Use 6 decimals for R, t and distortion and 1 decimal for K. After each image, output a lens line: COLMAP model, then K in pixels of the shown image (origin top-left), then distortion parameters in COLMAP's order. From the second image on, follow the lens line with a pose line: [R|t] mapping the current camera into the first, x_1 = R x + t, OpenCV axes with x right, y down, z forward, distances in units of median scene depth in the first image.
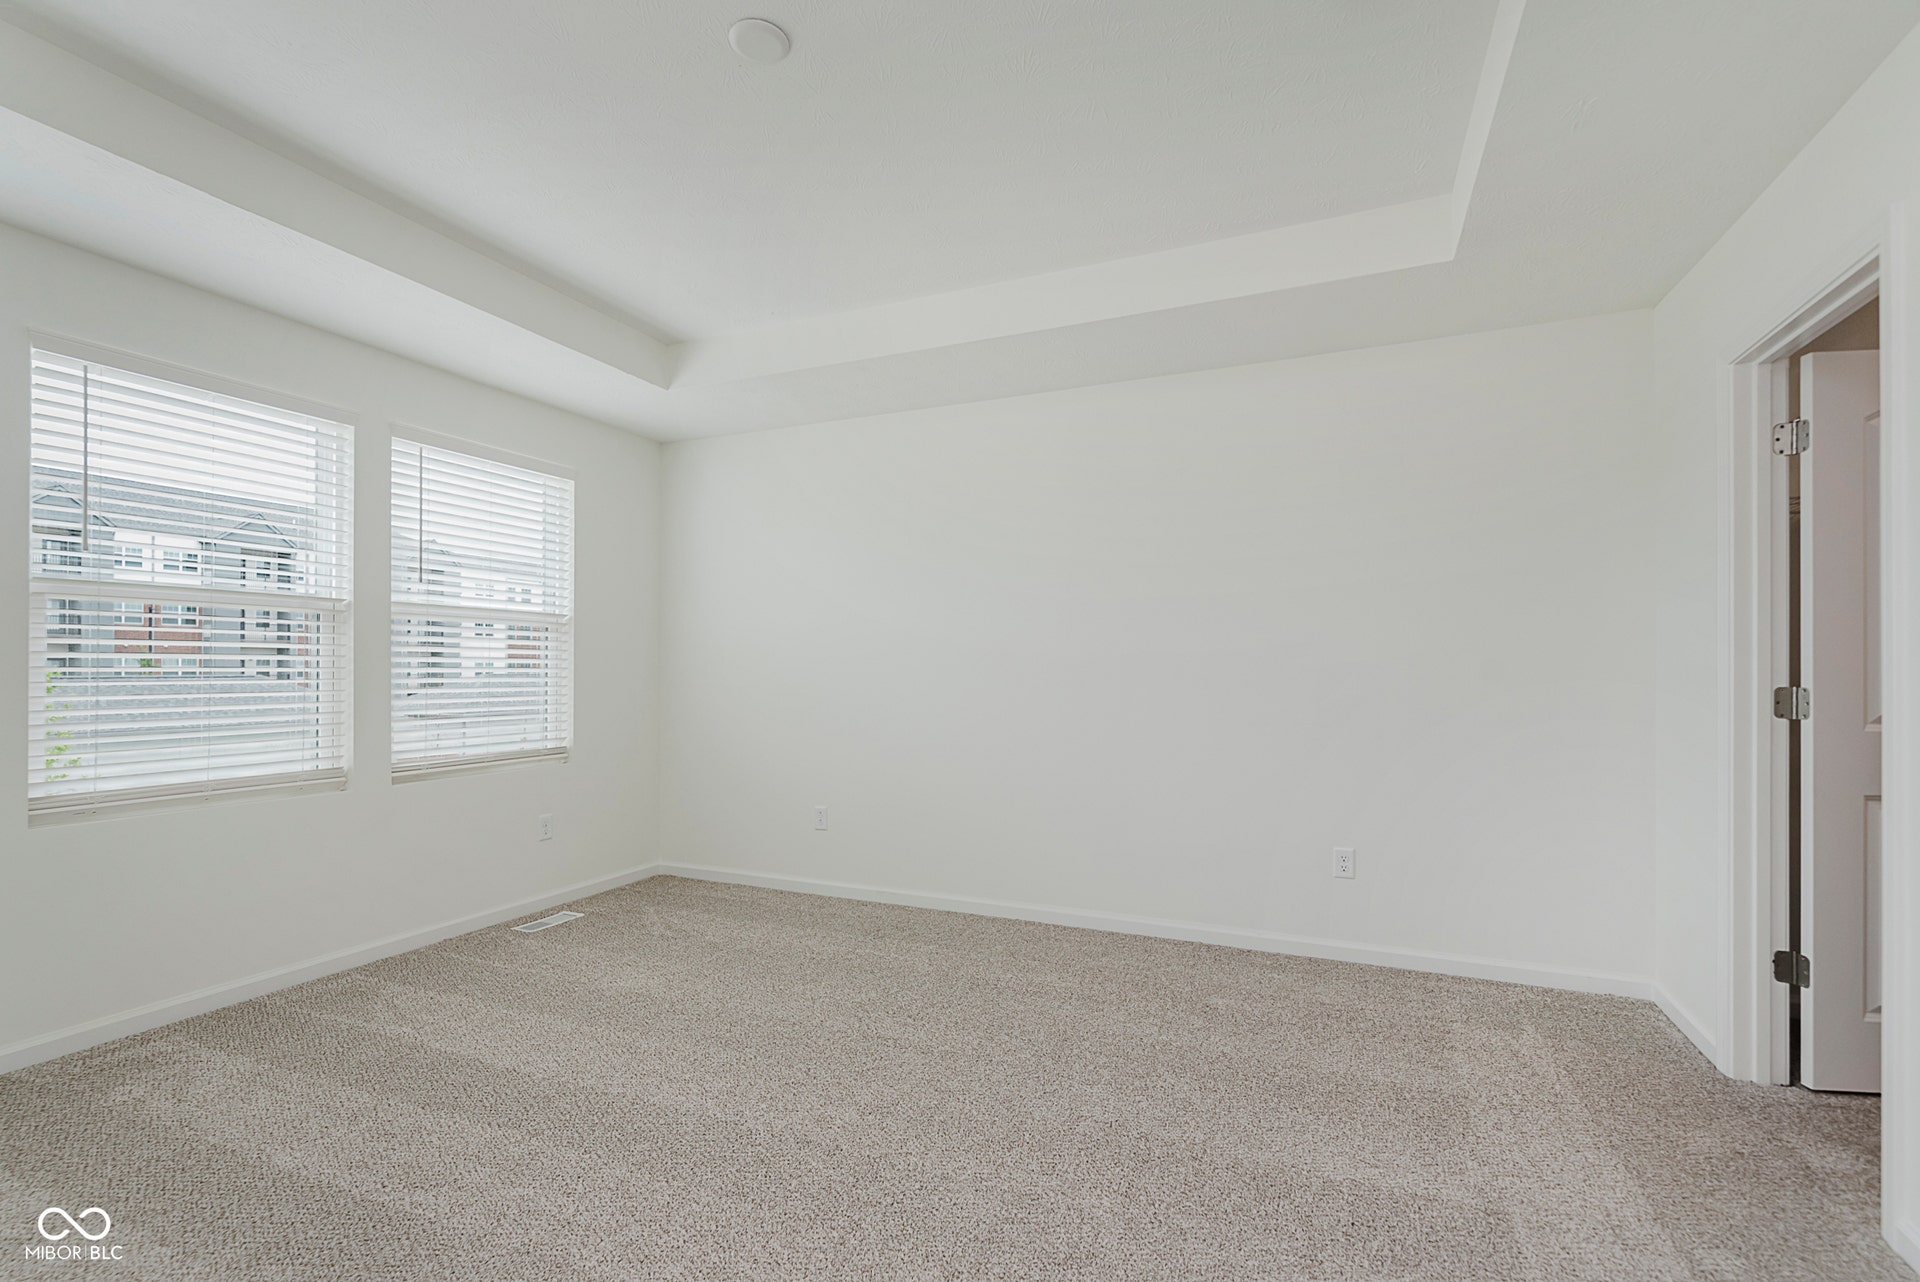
lens RADIAL K [[853.6, 0, 975.5], [0, 853.6, 679.2], [0, 0, 1]] dist [0.000010, -0.000202]
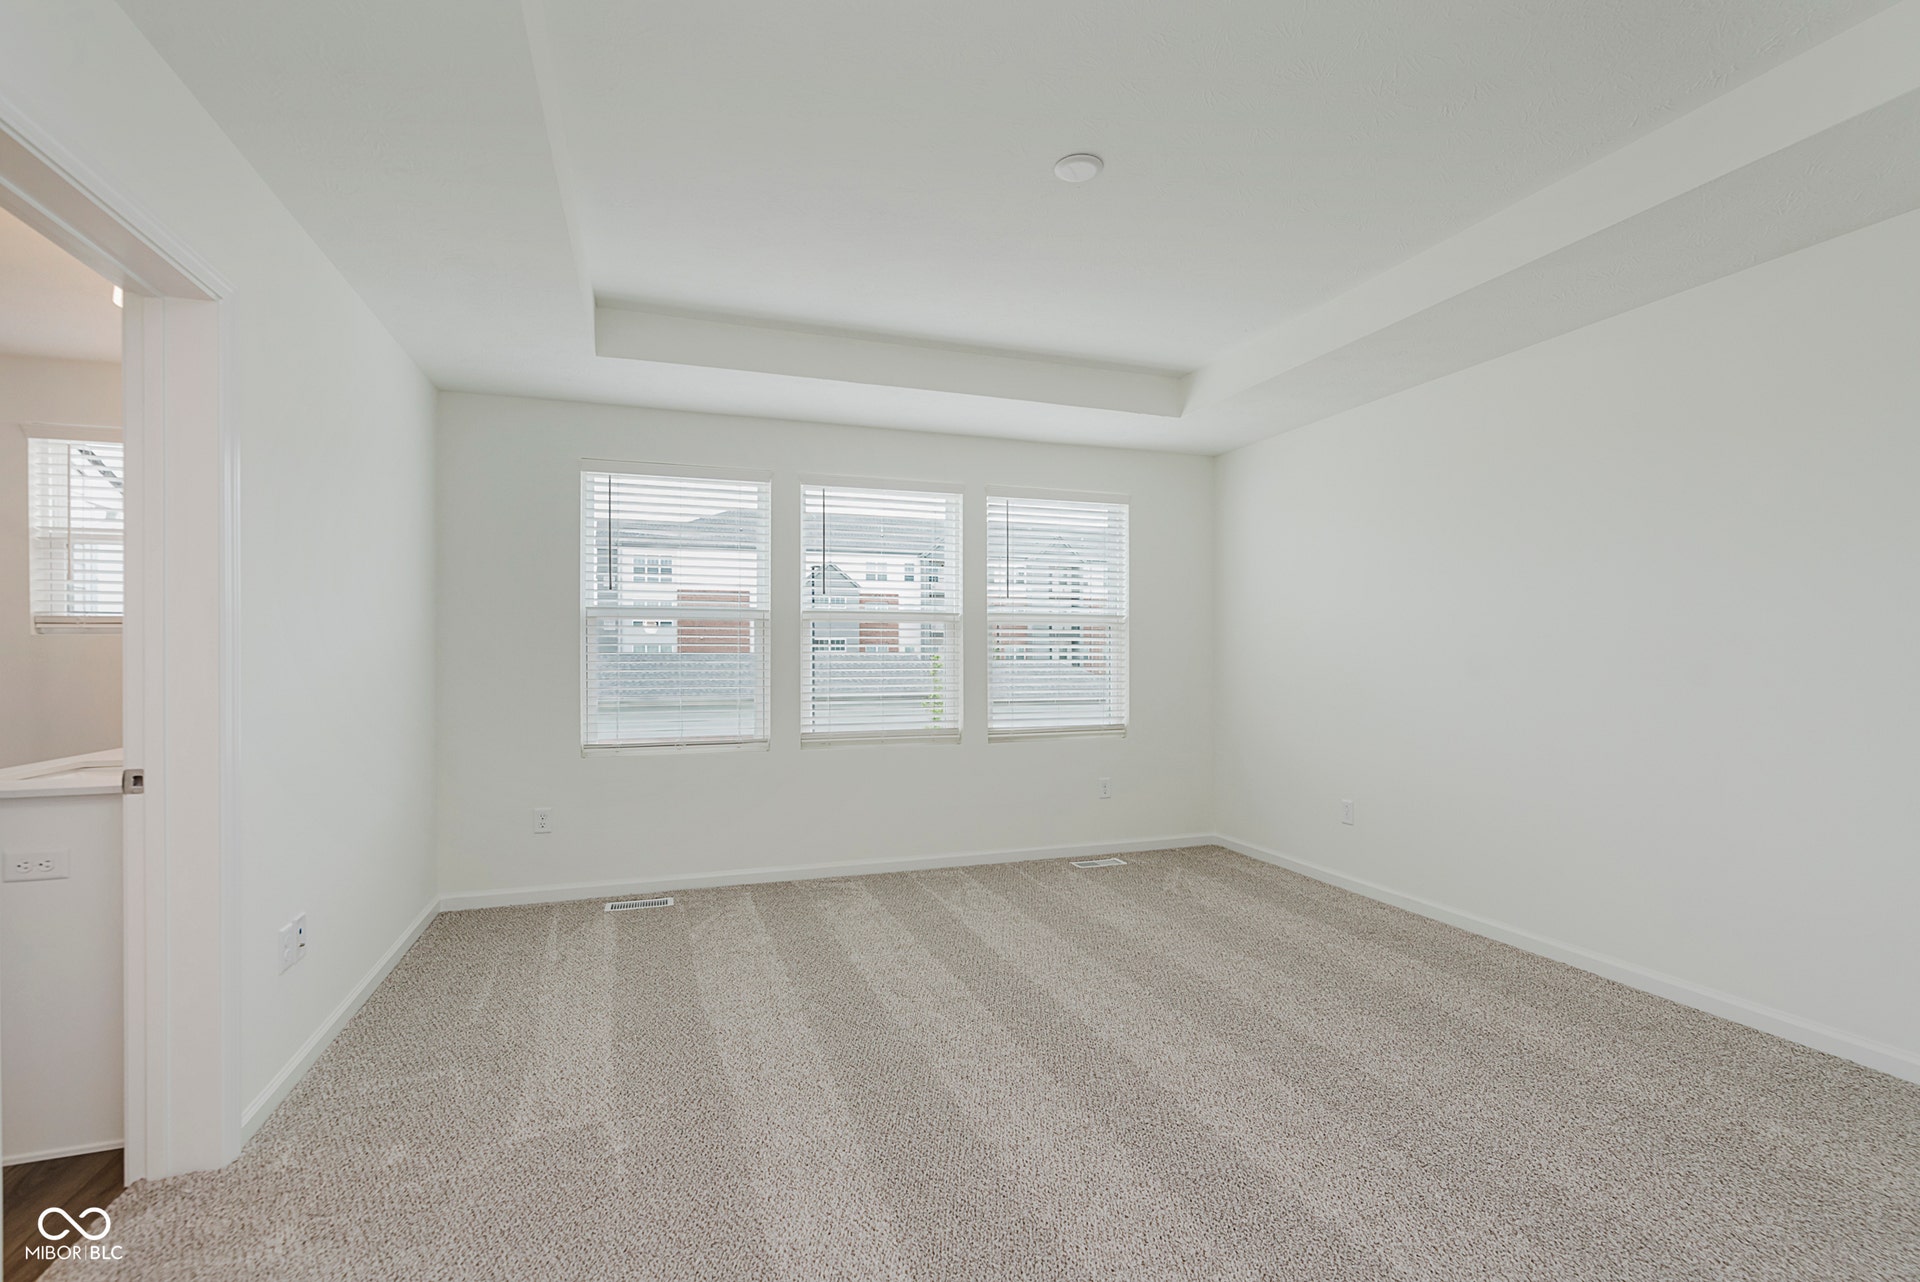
lens RADIAL K [[853.6, 0, 975.5], [0, 853.6, 679.2], [0, 0, 1]] dist [0.000010, -0.000202]
pose [[0.685997, 0.019919, -0.727332, 0.291249], [-0.008093, 0.999772, 0.019747, -0.008610], [0.727559, -0.007660, 0.686002, 0.014809]]
